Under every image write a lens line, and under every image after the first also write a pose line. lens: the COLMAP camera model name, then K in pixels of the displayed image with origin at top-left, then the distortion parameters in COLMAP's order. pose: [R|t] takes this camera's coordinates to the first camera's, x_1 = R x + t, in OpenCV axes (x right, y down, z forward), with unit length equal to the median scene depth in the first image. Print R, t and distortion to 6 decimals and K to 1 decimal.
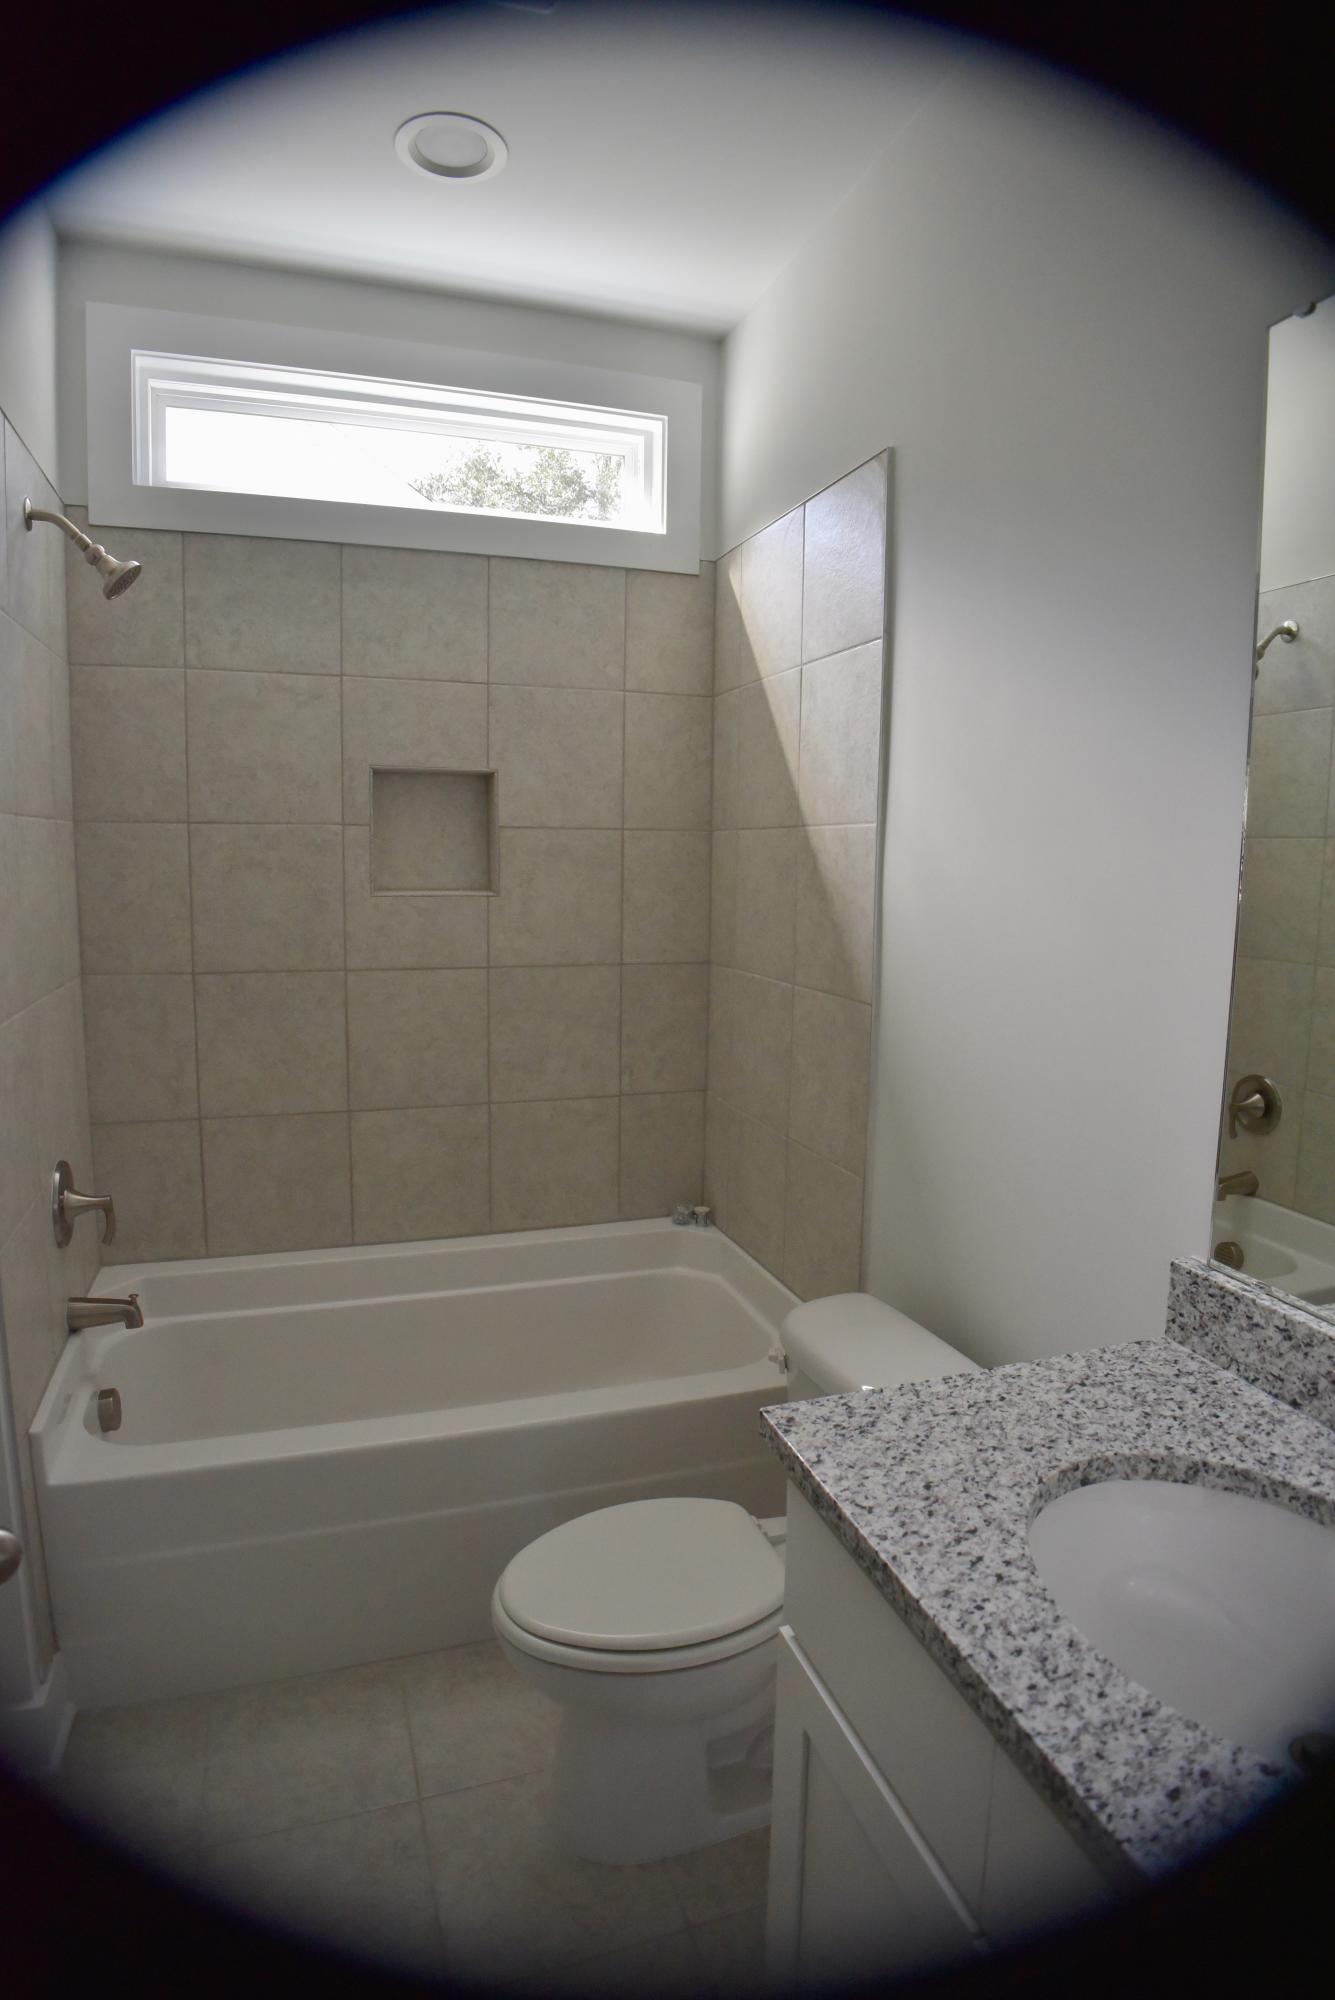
lens RADIAL K [[1142.2, 0, 665.4], [0, 1142.2, 993.5], [0, 0, 1]] dist [-0.001469, -0.000128]
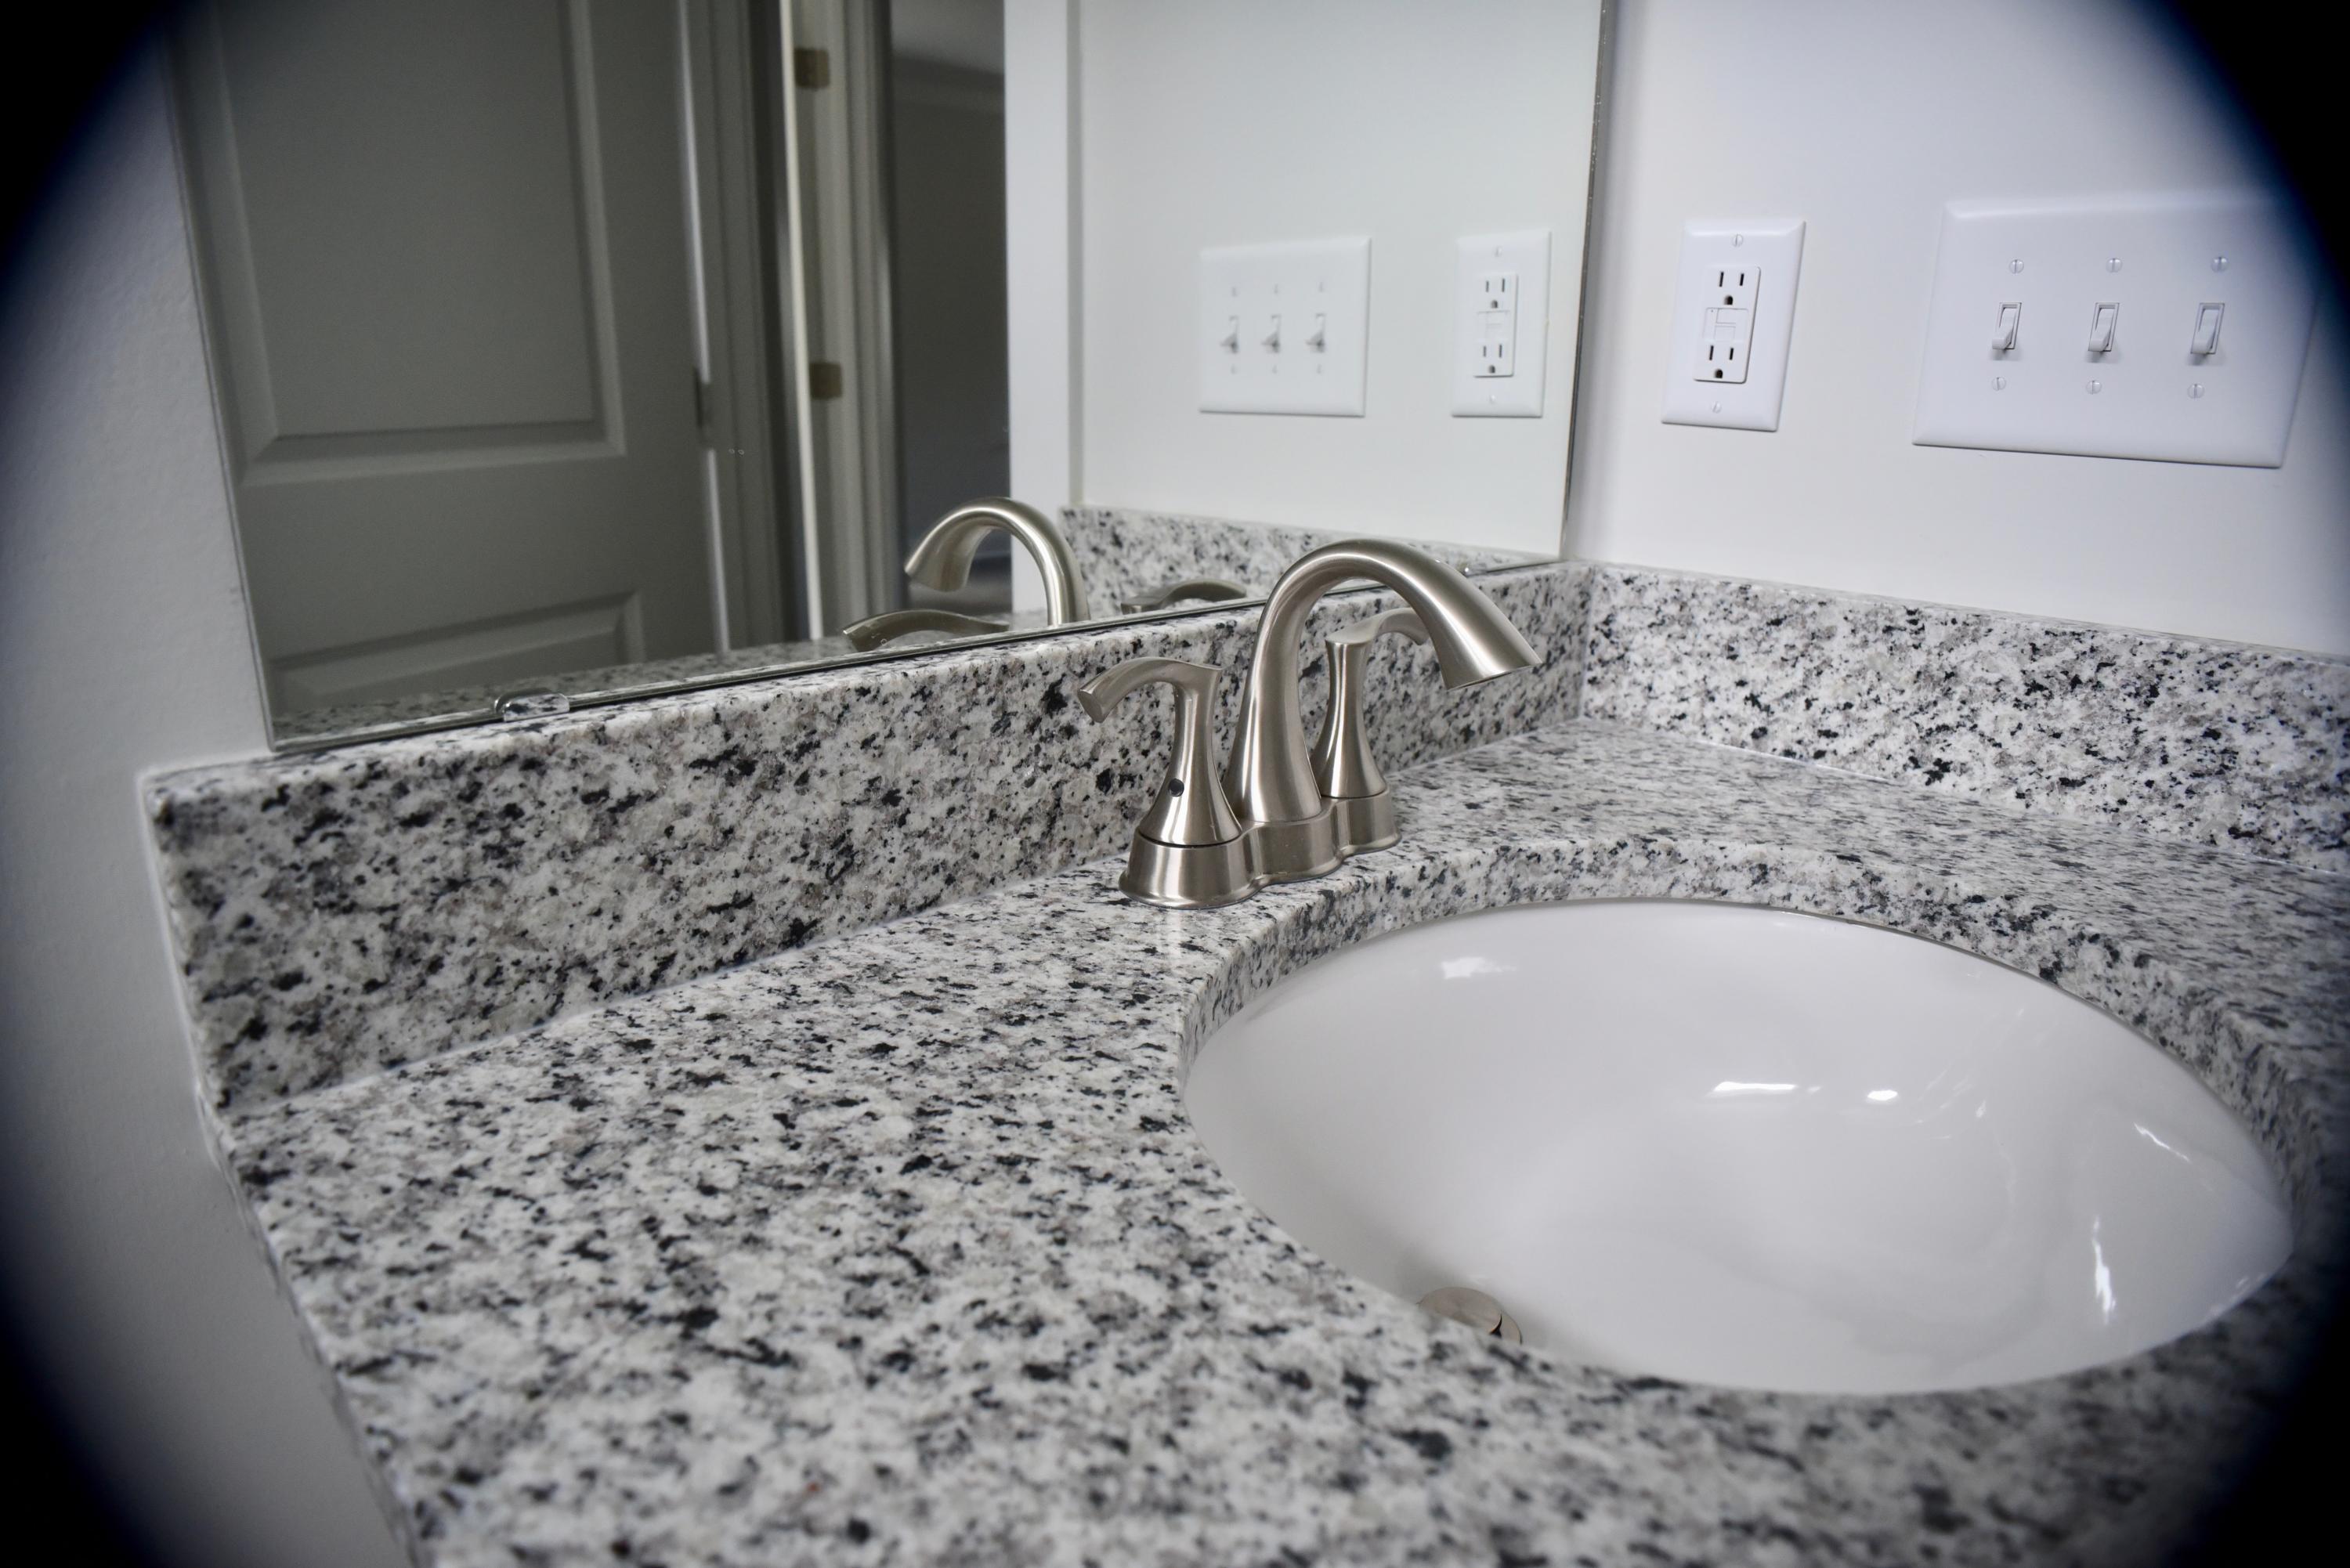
lens RADIAL K [[1422.3, 0, 1168.7], [0, 1422.3, 781.5], [0, 0, 1]] dist [-0.043308, 0.004308]
pose [[-0.412233, -0.266626, 0.871191, 0.130435], [0.113289, 0.933798, 0.339393, 0.172913], [-0.904008, 0.238605, -0.354736, 0.999523]]
